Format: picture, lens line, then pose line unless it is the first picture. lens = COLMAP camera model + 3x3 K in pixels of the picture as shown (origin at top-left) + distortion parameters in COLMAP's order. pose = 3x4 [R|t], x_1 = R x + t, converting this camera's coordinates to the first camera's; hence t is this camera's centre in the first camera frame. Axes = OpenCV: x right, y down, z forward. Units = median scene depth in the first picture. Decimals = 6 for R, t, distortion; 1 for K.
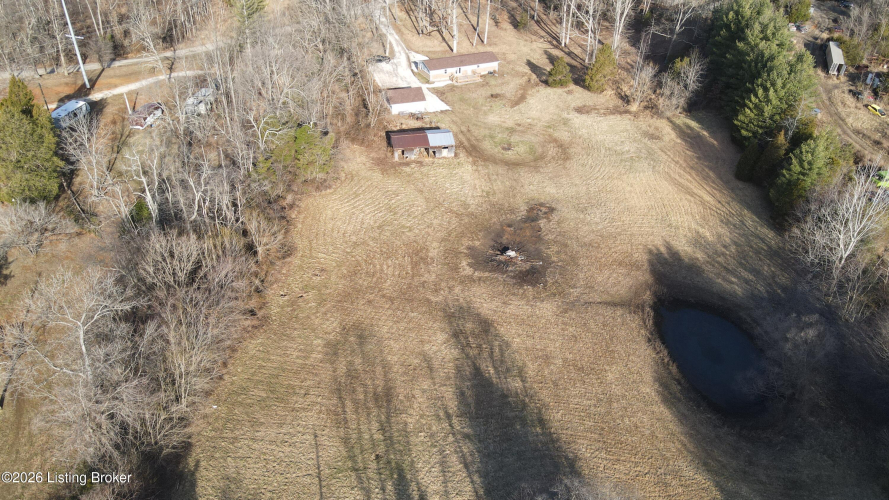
lens RADIAL K [[649.5, 0, 444.5], [0, 649.5, 250.0], [0, 0, 1]] dist [0.005252, 0.005642]
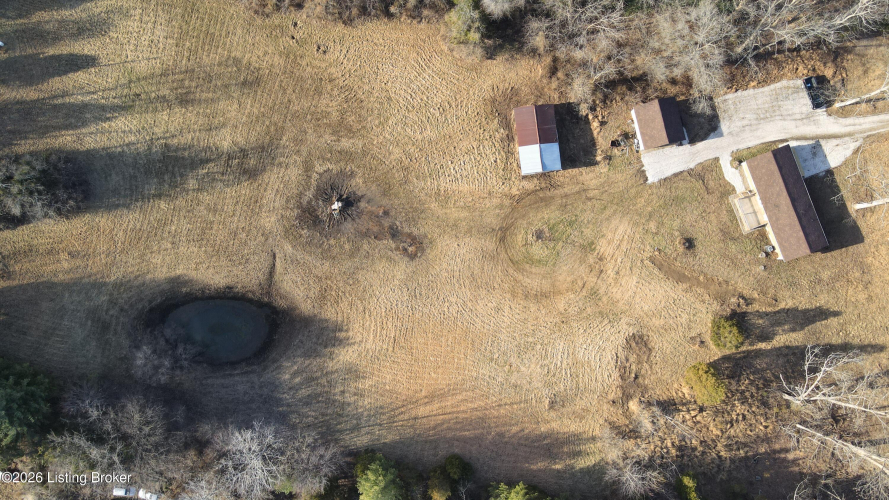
lens RADIAL K [[649.5, 0, 444.5], [0, 649.5, 250.0], [0, 0, 1]] dist [0.005252, 0.005642]
pose [[-0.079532, 0.996628, -0.020195, 0.154045], [-0.570100, -0.028857, 0.821069, -0.877610], [0.817717, 0.076814, 0.570472, 0.385078]]
